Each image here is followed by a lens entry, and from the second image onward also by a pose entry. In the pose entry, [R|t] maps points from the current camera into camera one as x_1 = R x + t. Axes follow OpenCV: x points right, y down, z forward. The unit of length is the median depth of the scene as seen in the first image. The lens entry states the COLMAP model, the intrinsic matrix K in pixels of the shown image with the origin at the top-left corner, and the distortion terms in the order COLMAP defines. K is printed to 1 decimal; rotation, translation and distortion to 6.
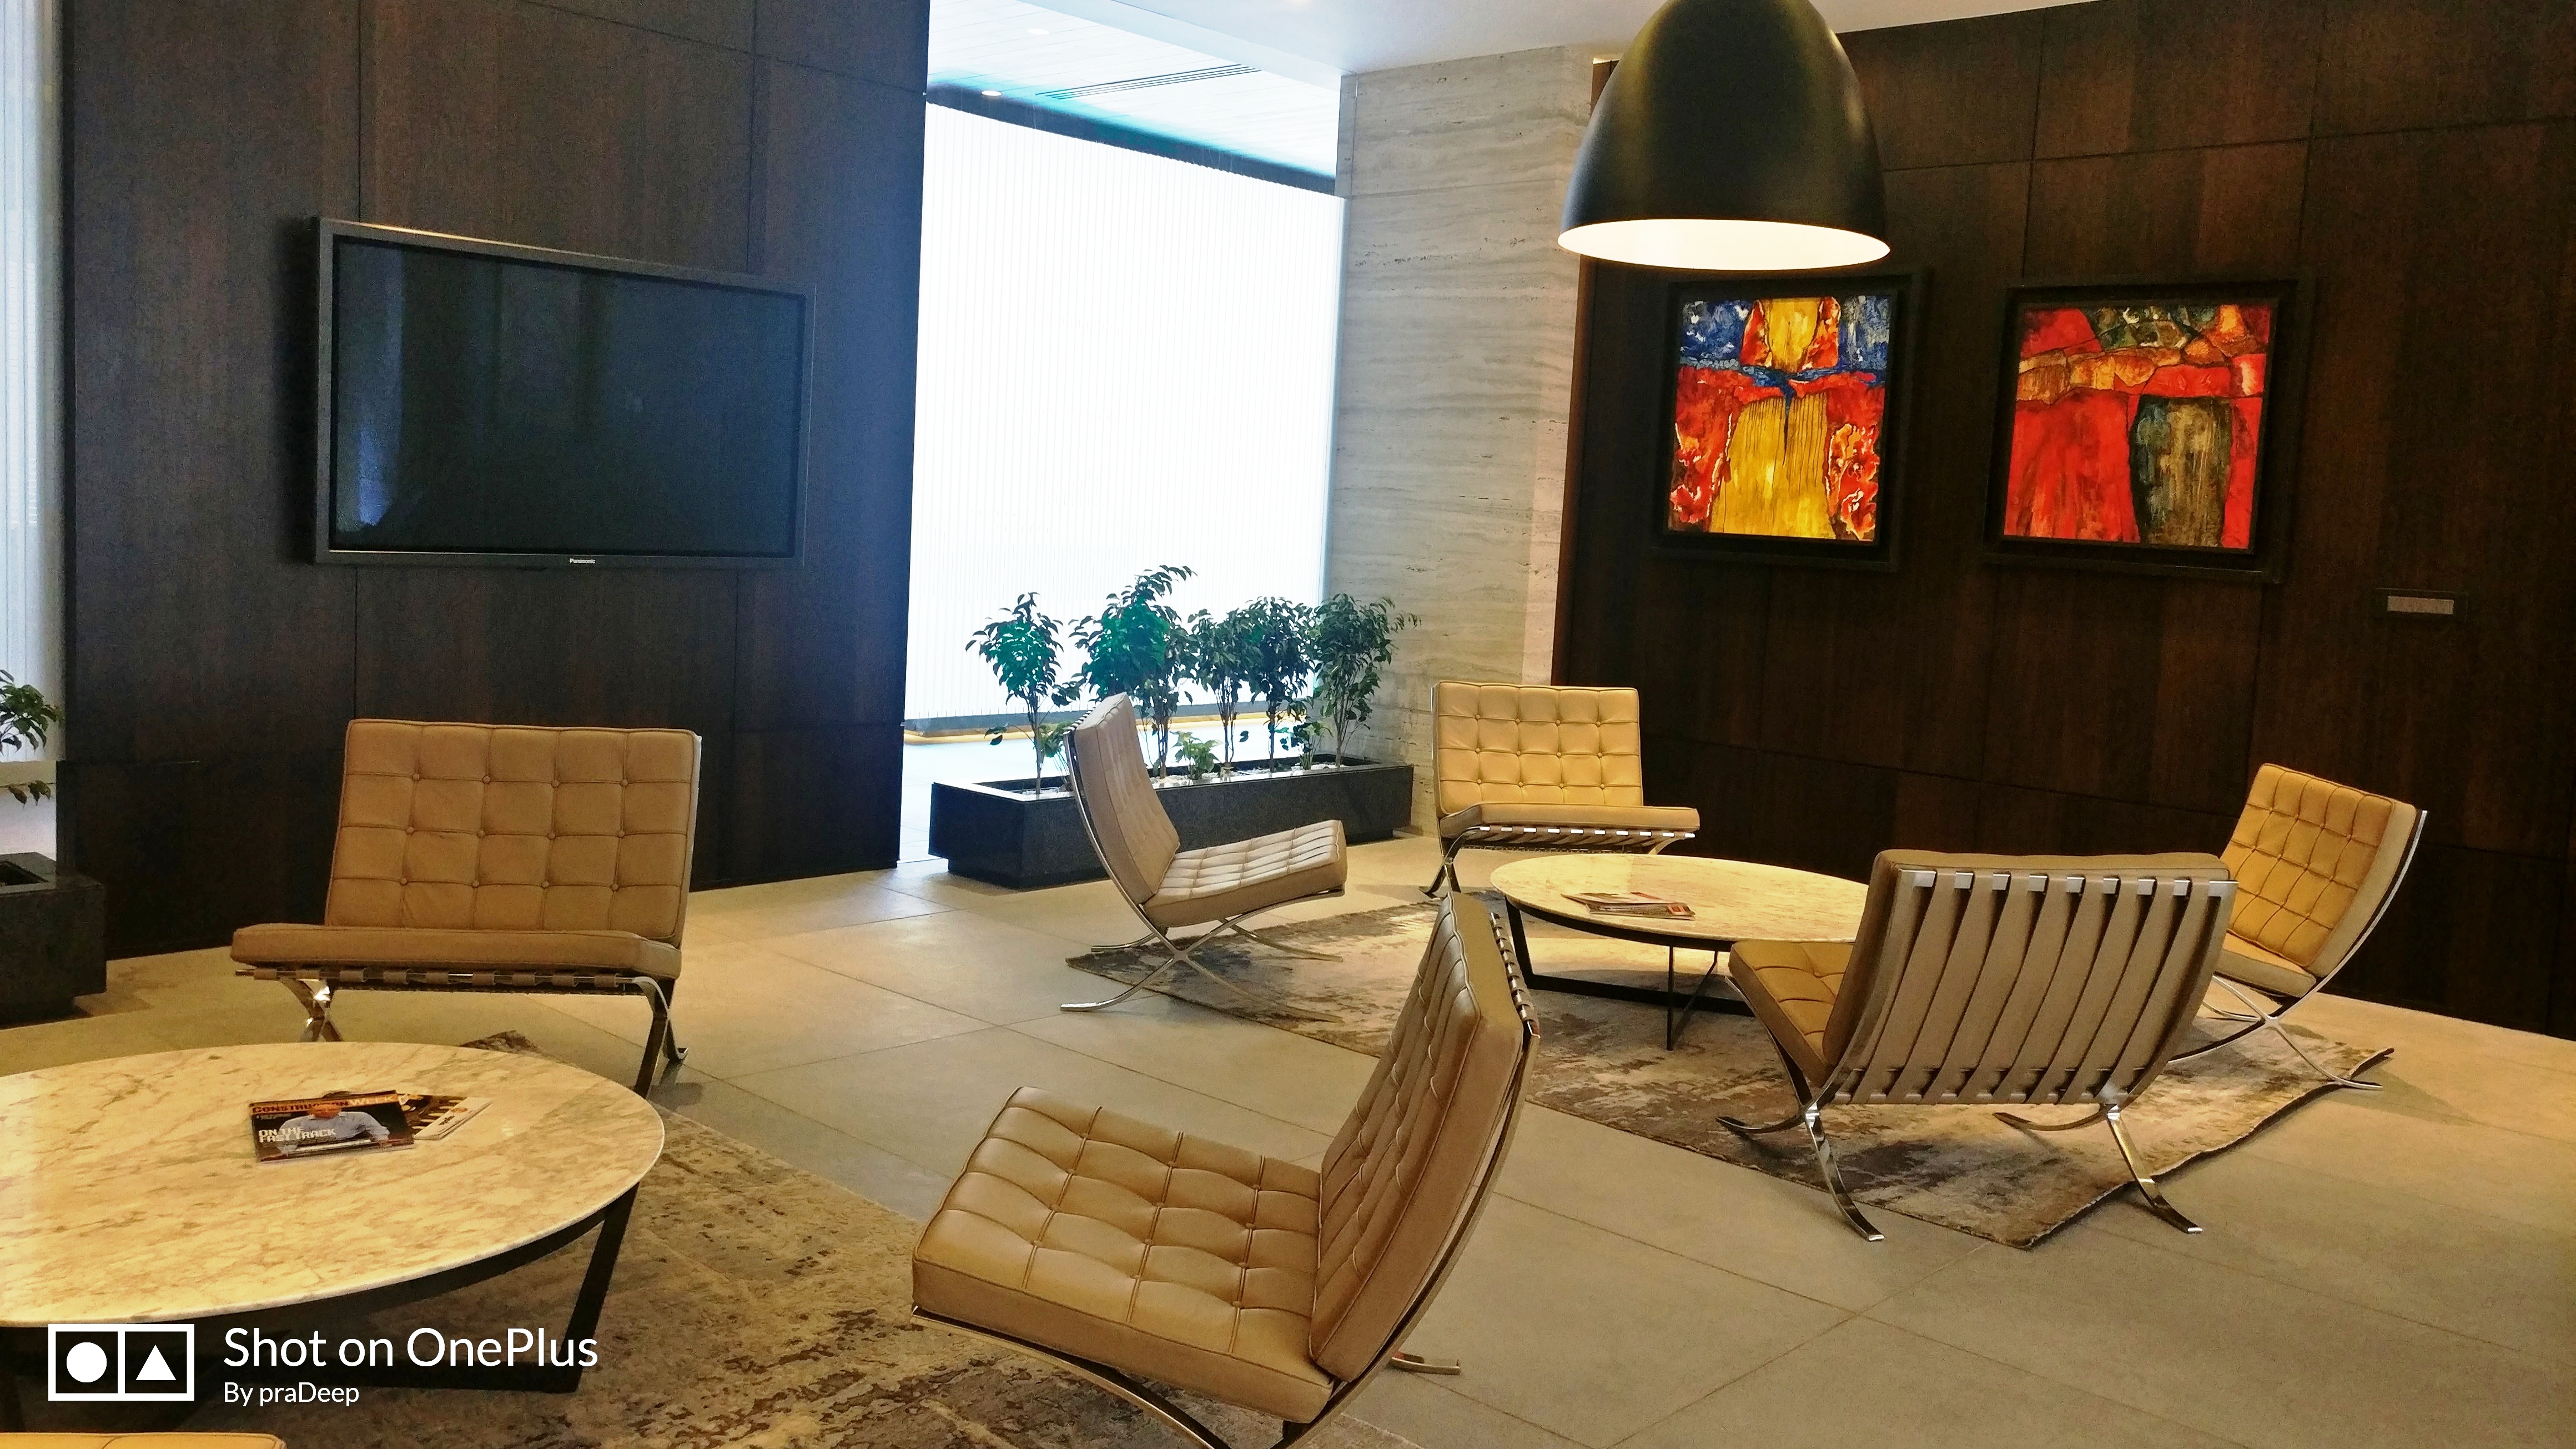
lens RADIAL K [[2013.7, 0, 1288.0], [0, 2013.7, 724.5], [0, 0, 1]] dist [-0.006741, 0.001371]
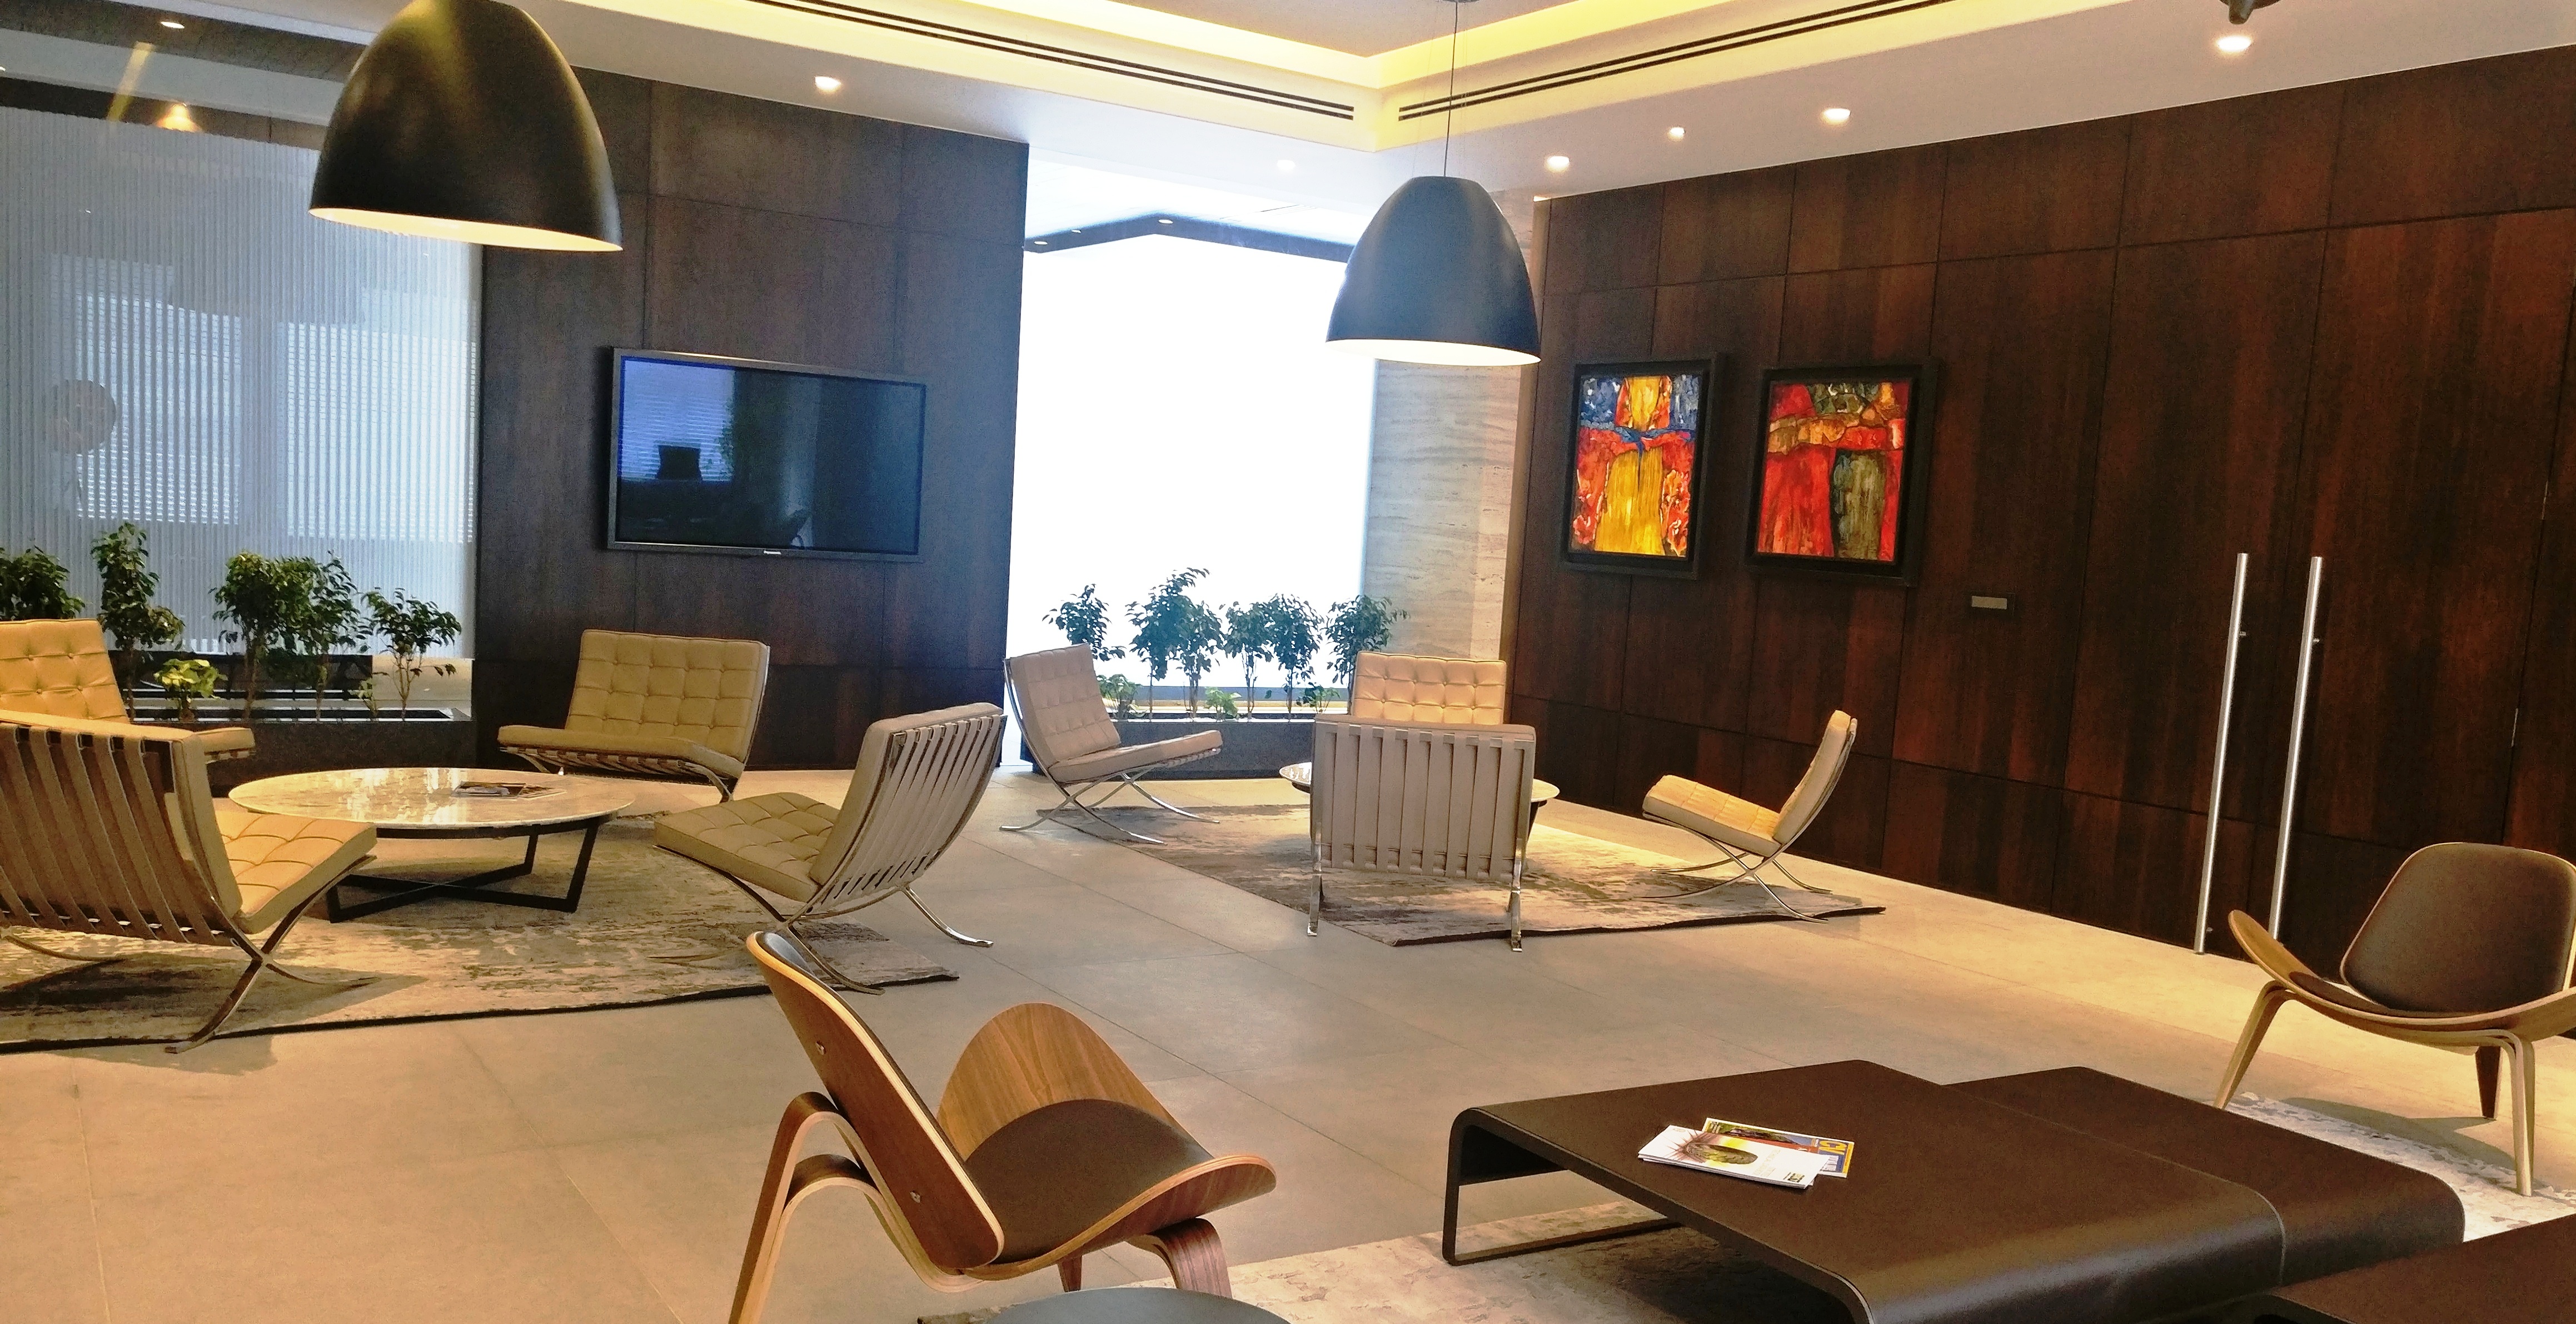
lens RADIAL K [[2007.6, 0, 1283.9], [0, 2007.6, 756.1], [0, 0, 1]] dist [0.053491, -0.000240]
pose [[0.964538, 0.038666, -0.261097, 0.399702], [-0.040064, 0.999197, -0.000032, 0.054958], [0.260886, 0.010492, 0.965313, -0.384177]]
